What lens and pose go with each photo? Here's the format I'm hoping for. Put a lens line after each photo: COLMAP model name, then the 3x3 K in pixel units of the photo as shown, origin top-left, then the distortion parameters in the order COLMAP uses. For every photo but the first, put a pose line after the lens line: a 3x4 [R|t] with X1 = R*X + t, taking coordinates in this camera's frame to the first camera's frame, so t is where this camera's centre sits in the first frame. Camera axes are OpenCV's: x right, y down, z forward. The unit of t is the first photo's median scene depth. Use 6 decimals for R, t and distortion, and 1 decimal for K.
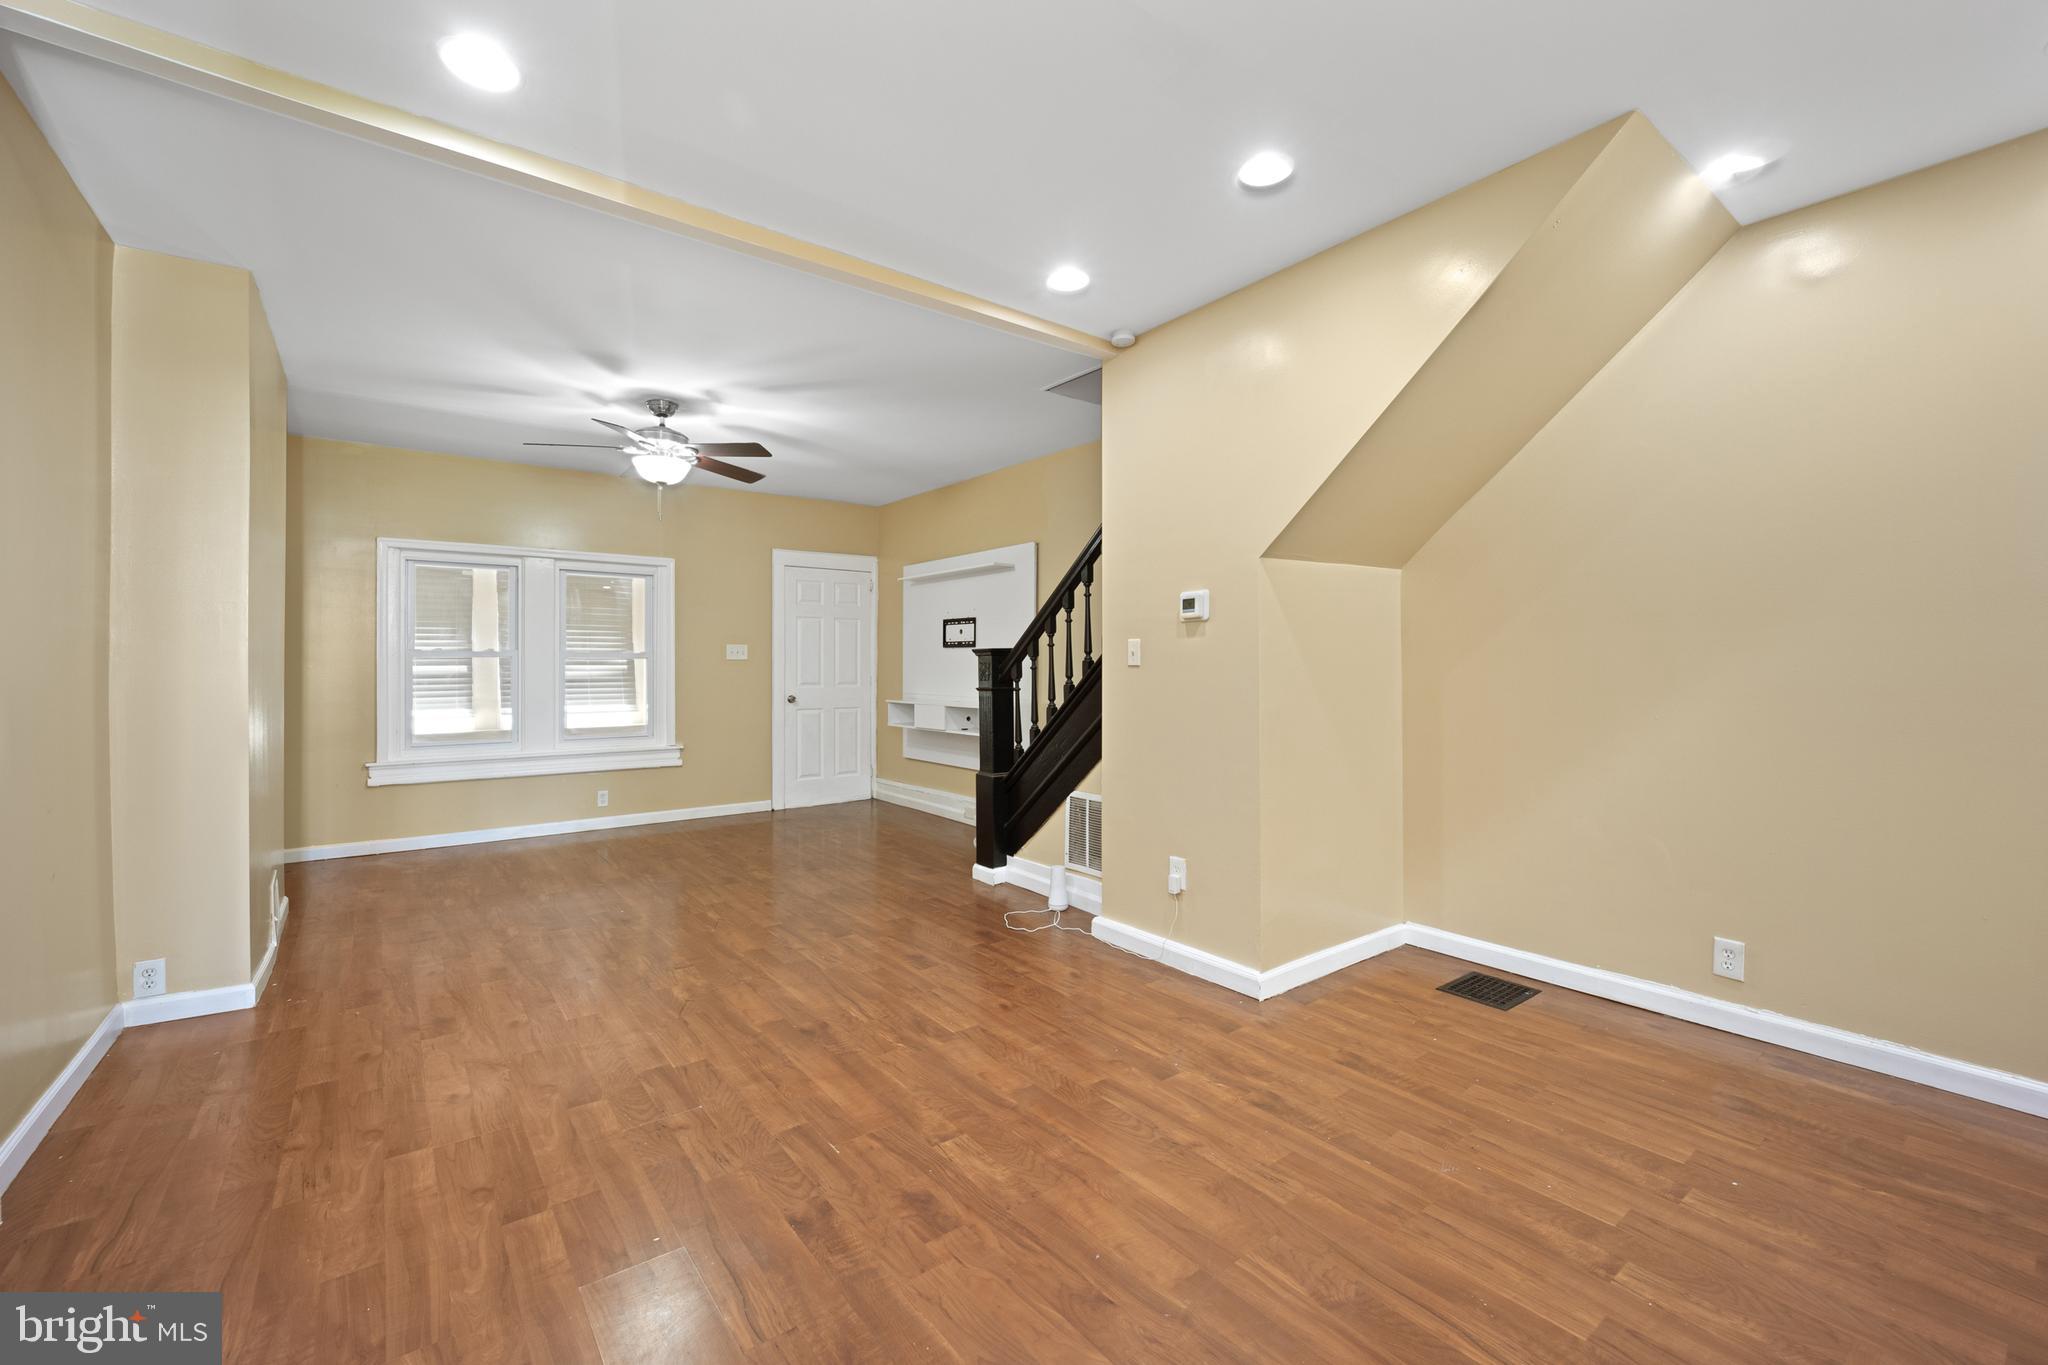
lens RADIAL K [[844.6, 0, 1016.7], [0, 844.6, 664.7], [0, 0, 1]] dist [-0.001285, -0.001630]
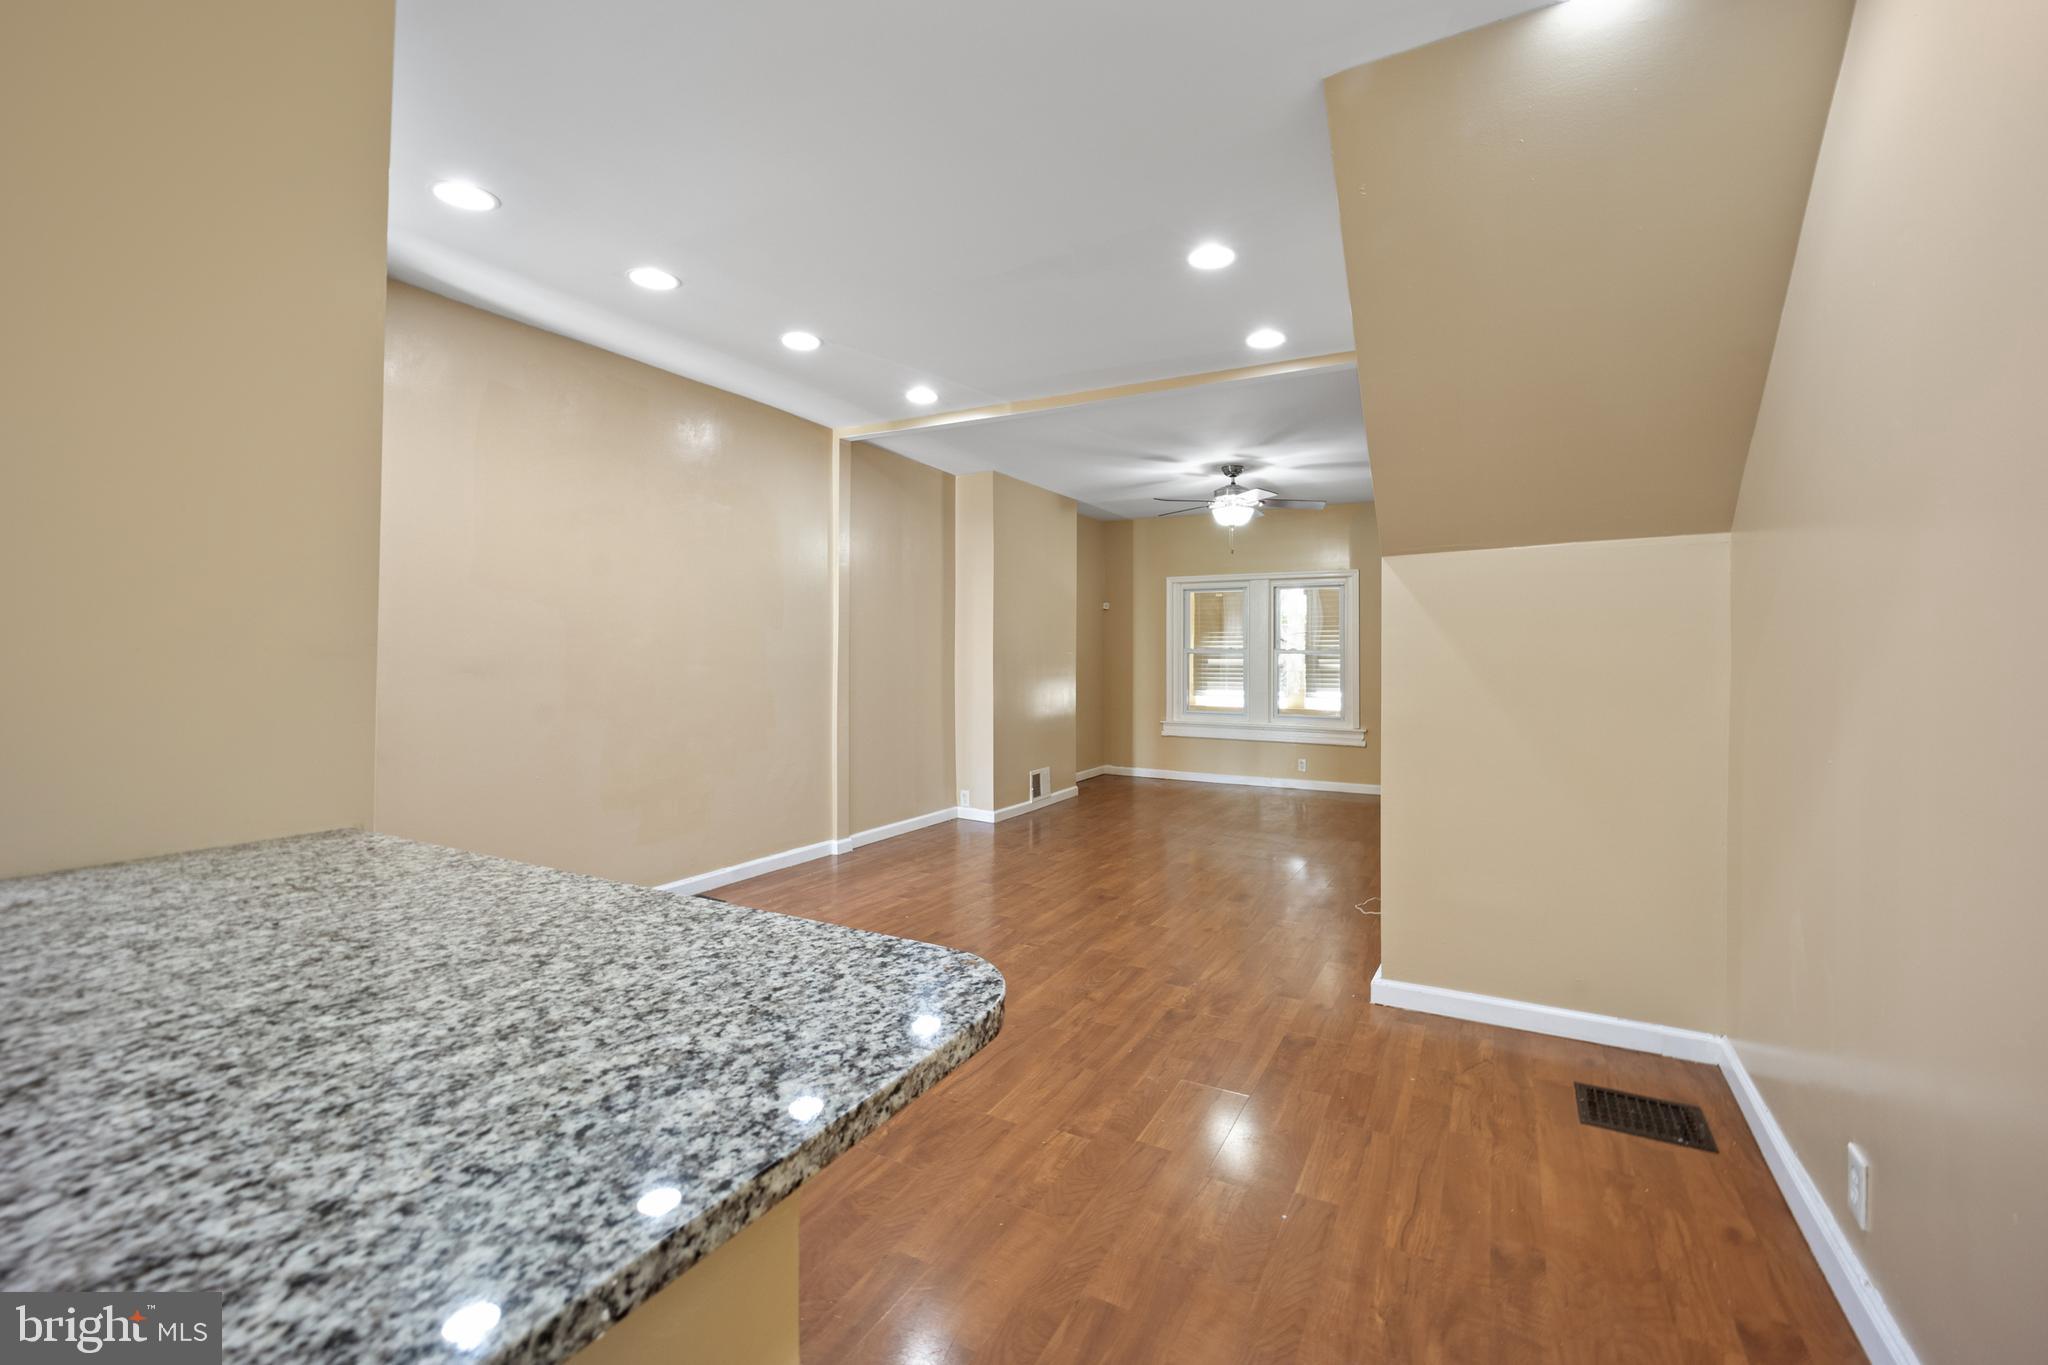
lens RADIAL K [[844.6, 0, 1030.8], [0, 844.6, 673.2], [0, 0, 1]] dist [-0.001285, -0.001630]
pose [[0.409650, 0.021770, -0.911983, 0.500880], [-0.003847, 0.999748, 0.022137, -0.006313], [0.912234, -0.005560, 0.409631, 0.109175]]
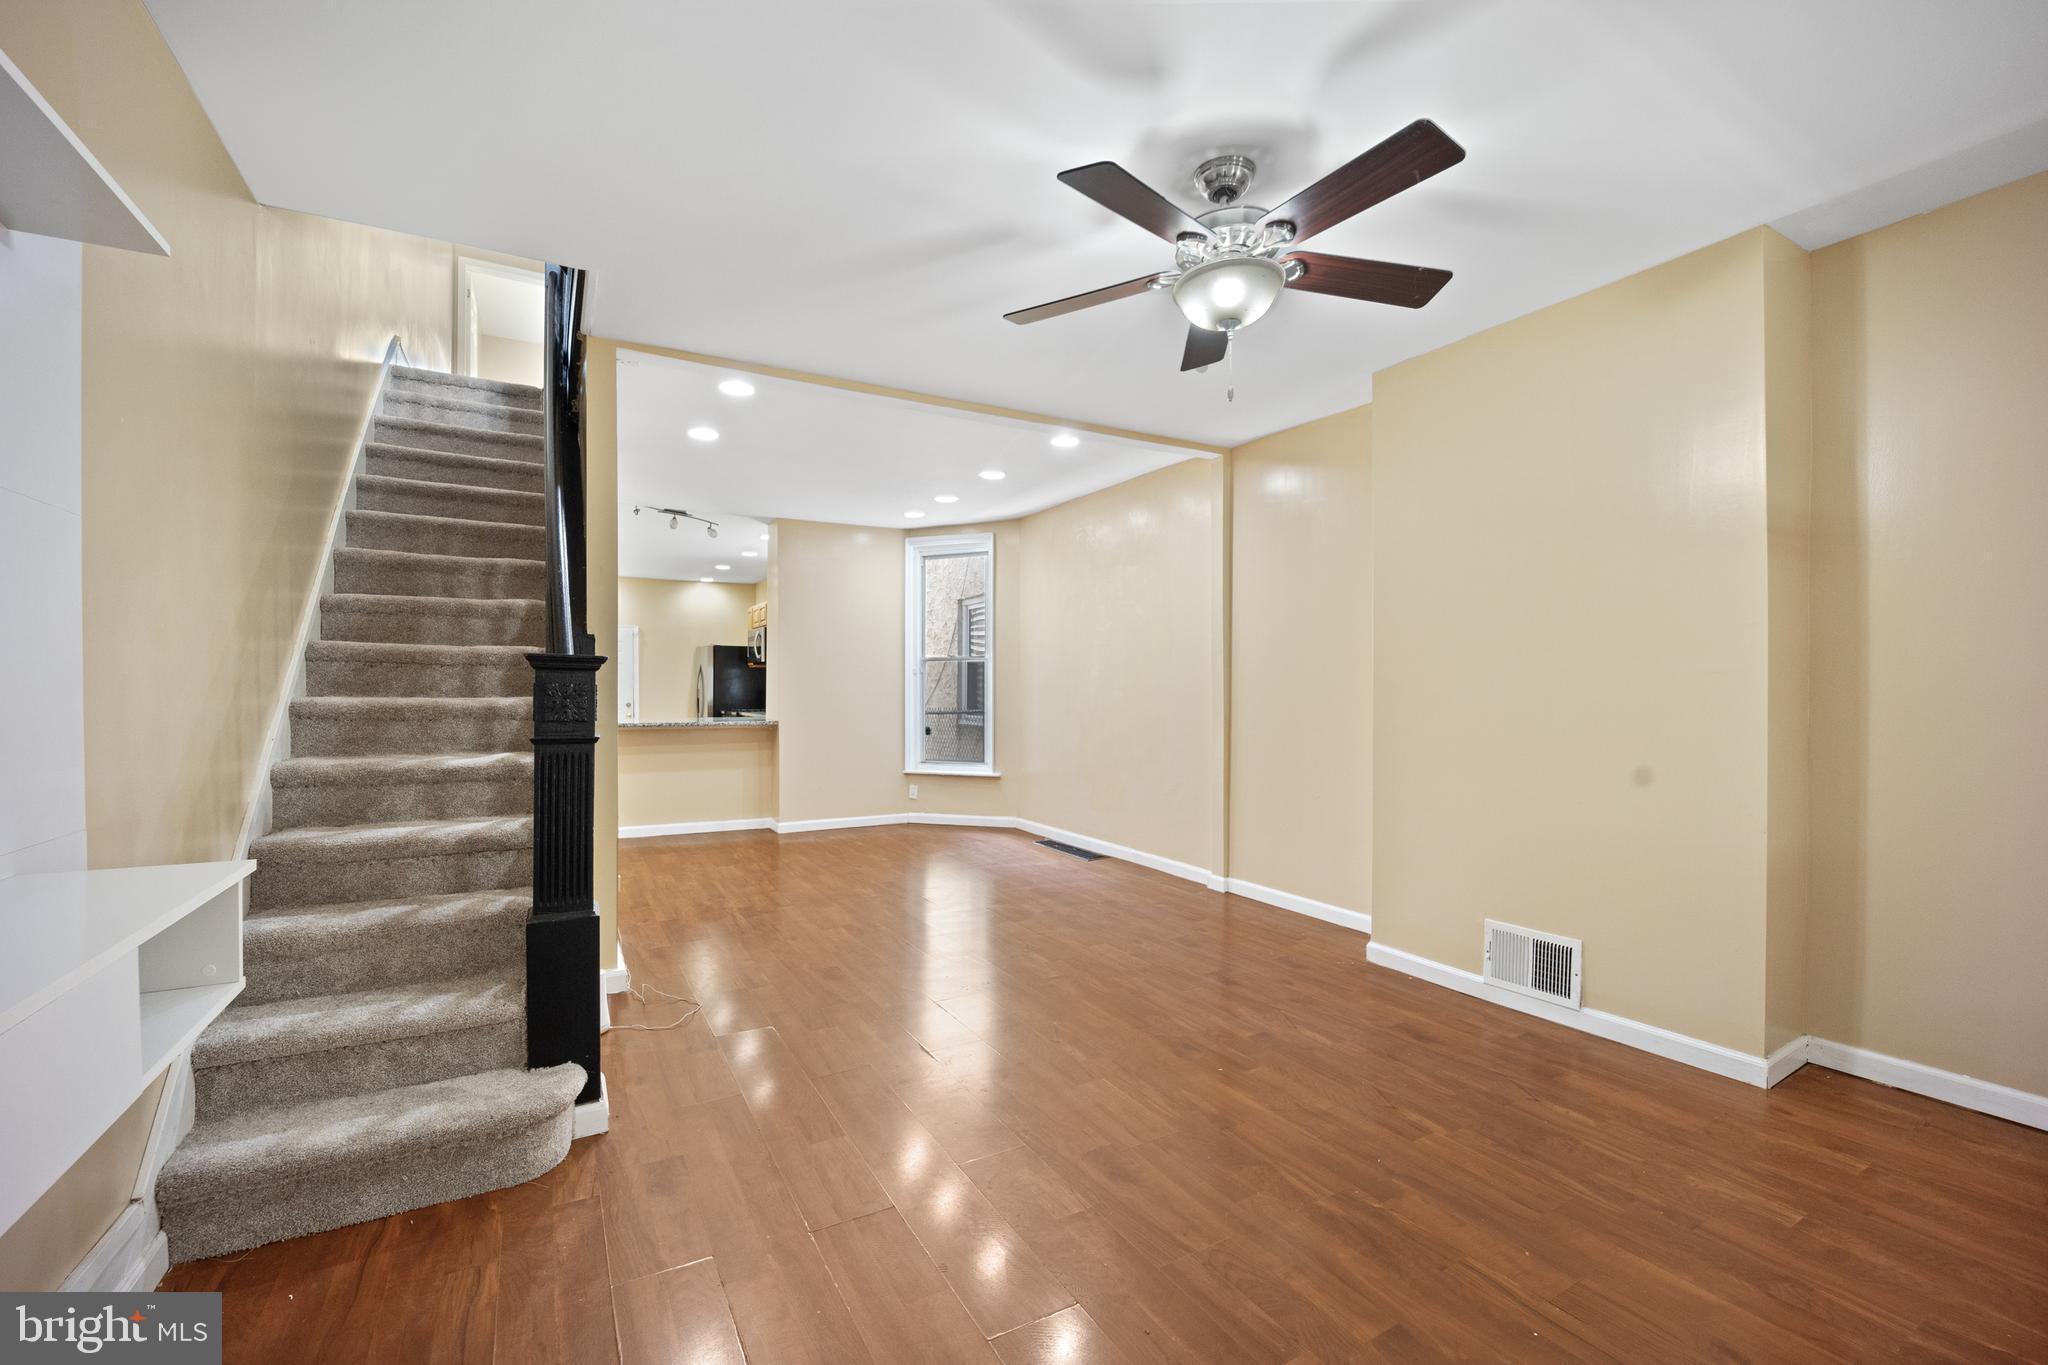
lens RADIAL K [[844.6, 0, 1028.6], [0, 844.6, 685.7], [0, 0, 1]] dist [-0.001285, -0.001630]
pose [[-0.992941, 0.000278, 0.118612, -0.266146], [0.000074, 0.999999, -0.001727, -0.000744], [-0.118612, -0.001706, -0.992939, 1.112583]]
